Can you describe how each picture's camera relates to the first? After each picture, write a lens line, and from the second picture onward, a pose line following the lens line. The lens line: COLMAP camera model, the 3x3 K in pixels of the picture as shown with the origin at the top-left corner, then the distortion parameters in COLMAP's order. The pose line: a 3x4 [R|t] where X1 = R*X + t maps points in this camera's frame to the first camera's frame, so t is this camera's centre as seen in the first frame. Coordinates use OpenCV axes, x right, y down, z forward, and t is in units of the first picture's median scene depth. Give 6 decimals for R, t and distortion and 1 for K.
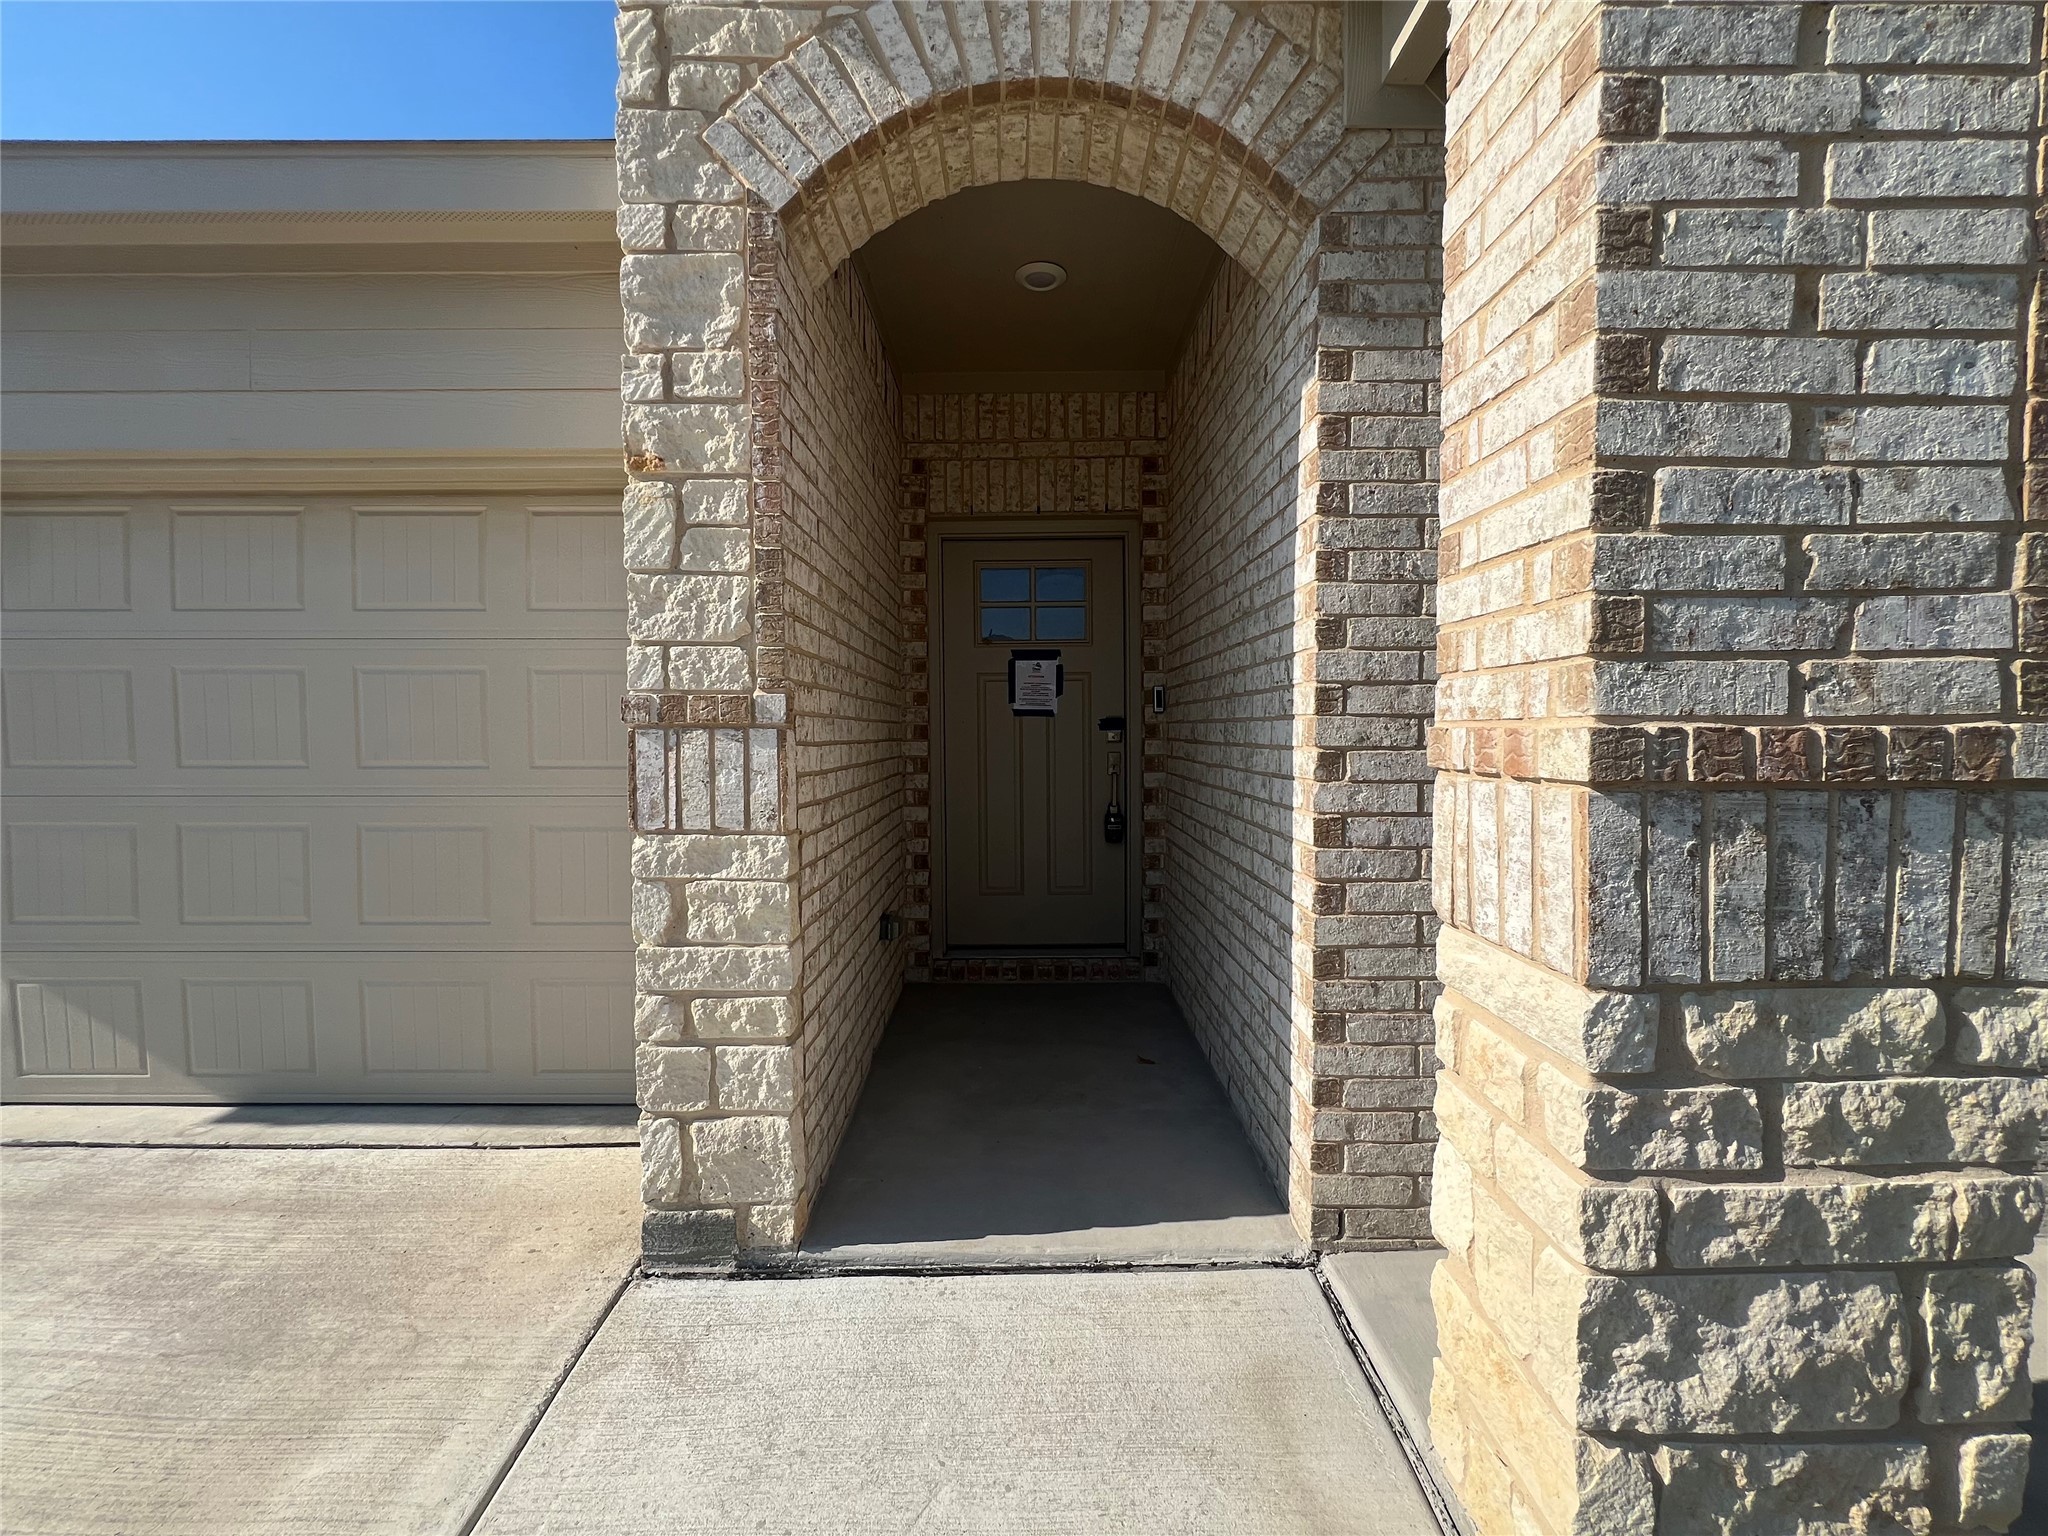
lens RADIAL K [[807.8, 0, 1020.1], [0, 807.8, 761.9], [0, 0, 1]] dist [-0.001506, -0.000037]
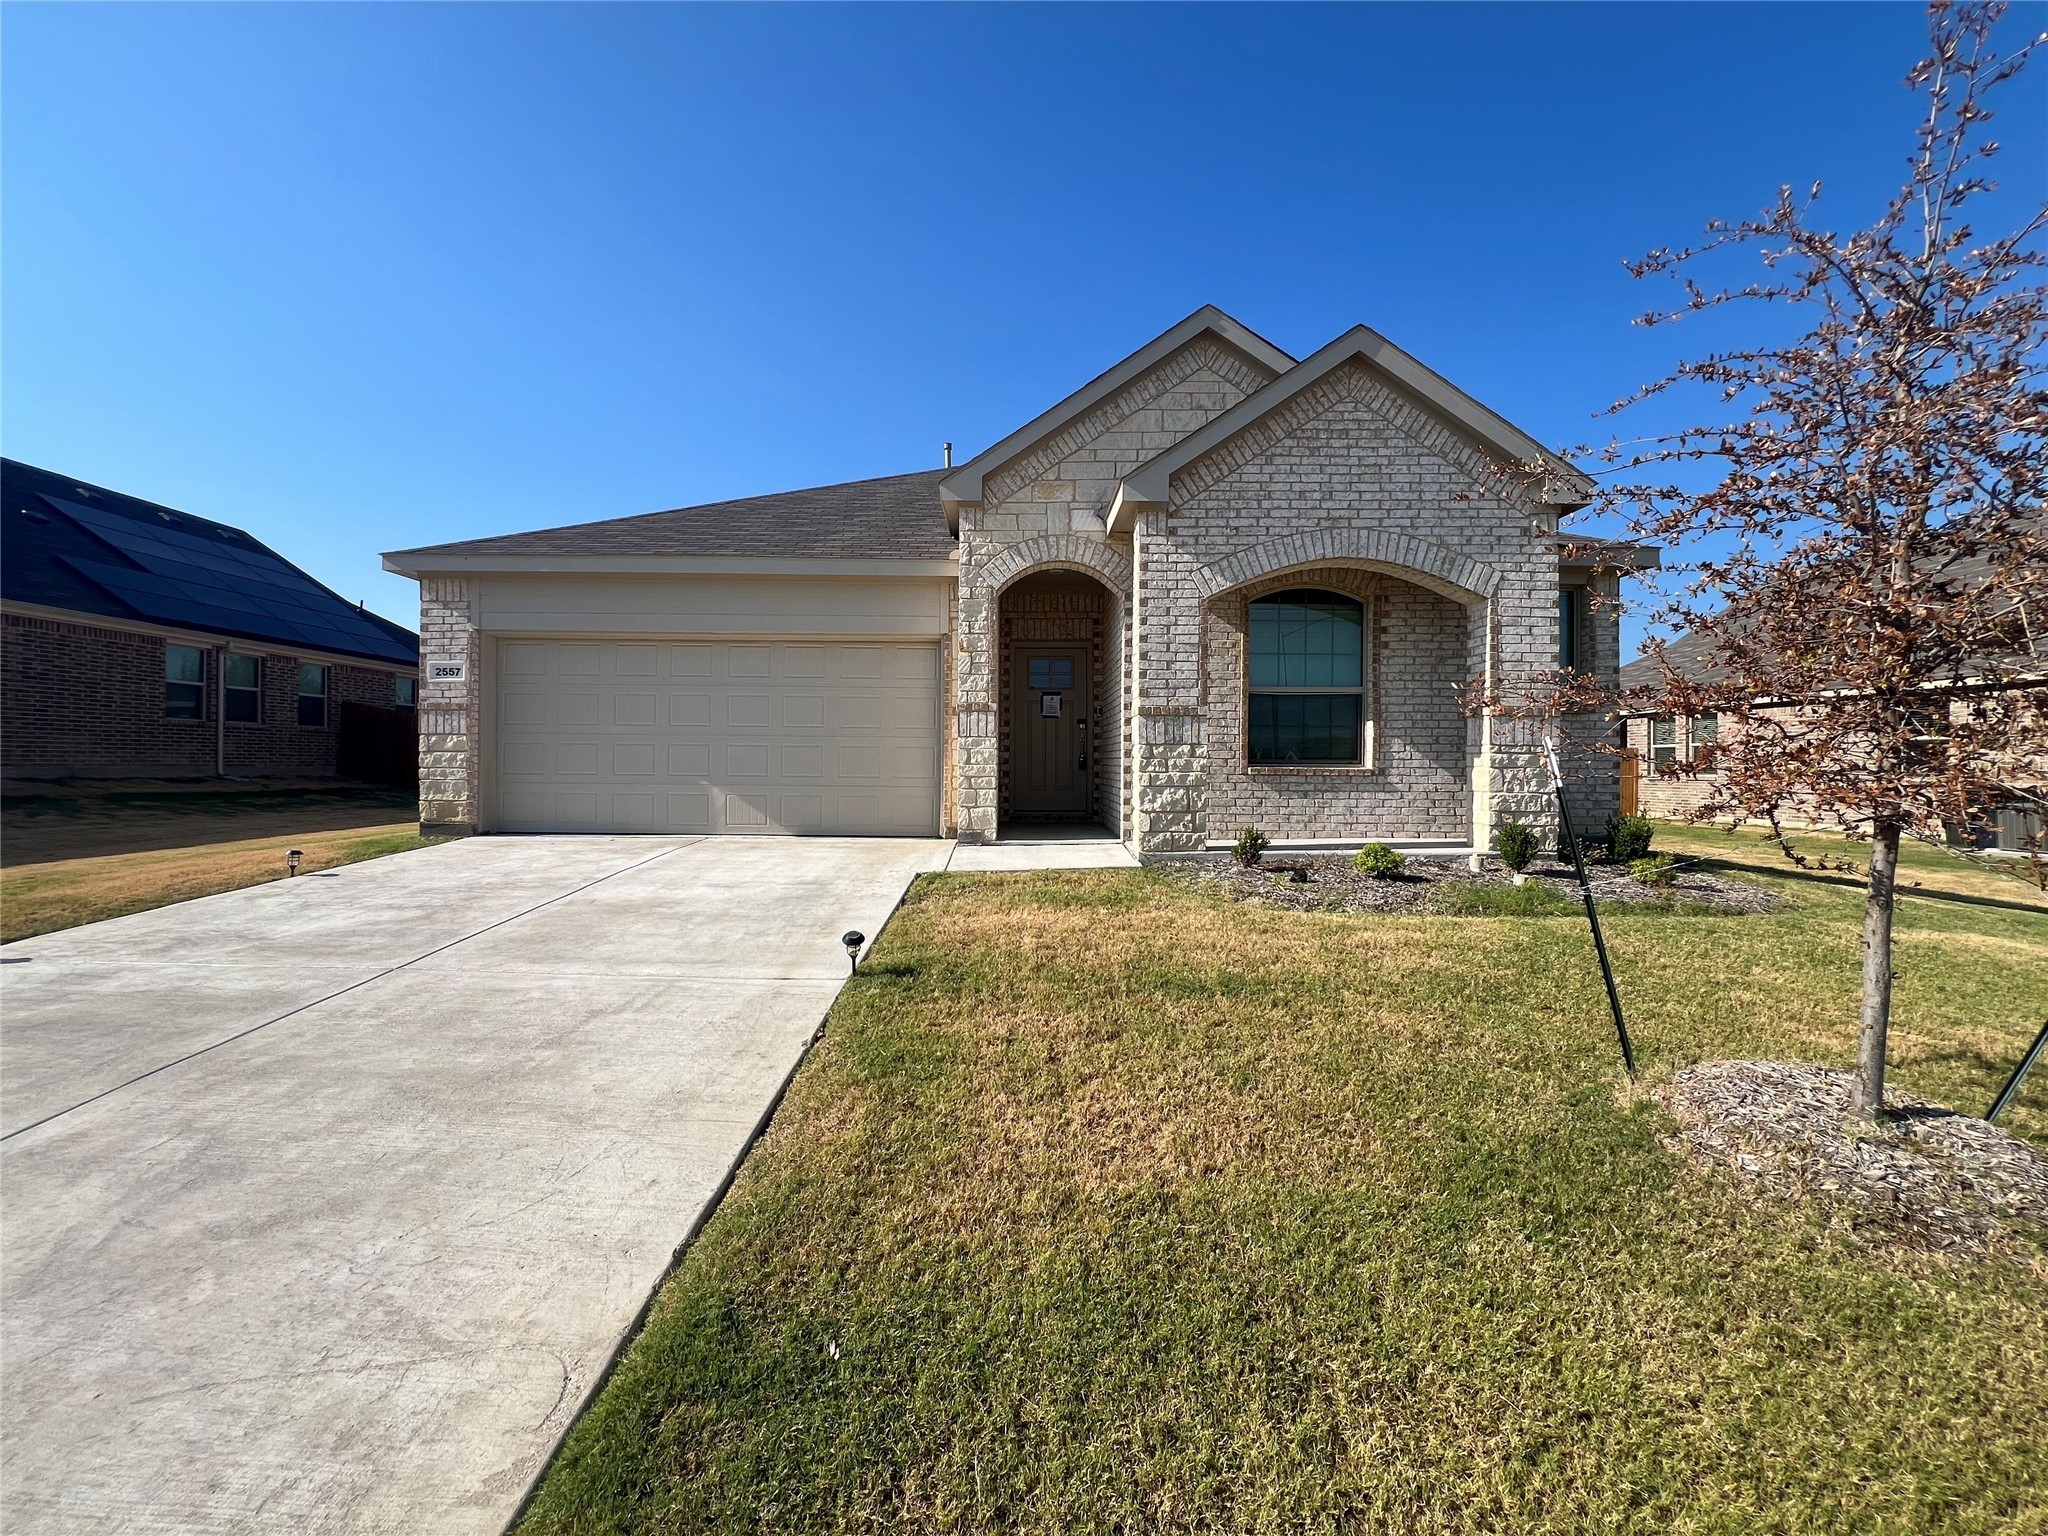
lens RADIAL K [[807.8, 0, 1025.6], [0, 807.8, 764.6], [0, 0, 1]] dist [-0.001506, -0.000037]
pose [[0.999861, 0.010436, 0.013016, -0.196629], [-0.009924, 0.999200, -0.038750, 0.399290], [-0.013410, 0.038615, 0.999164, -3.221032]]
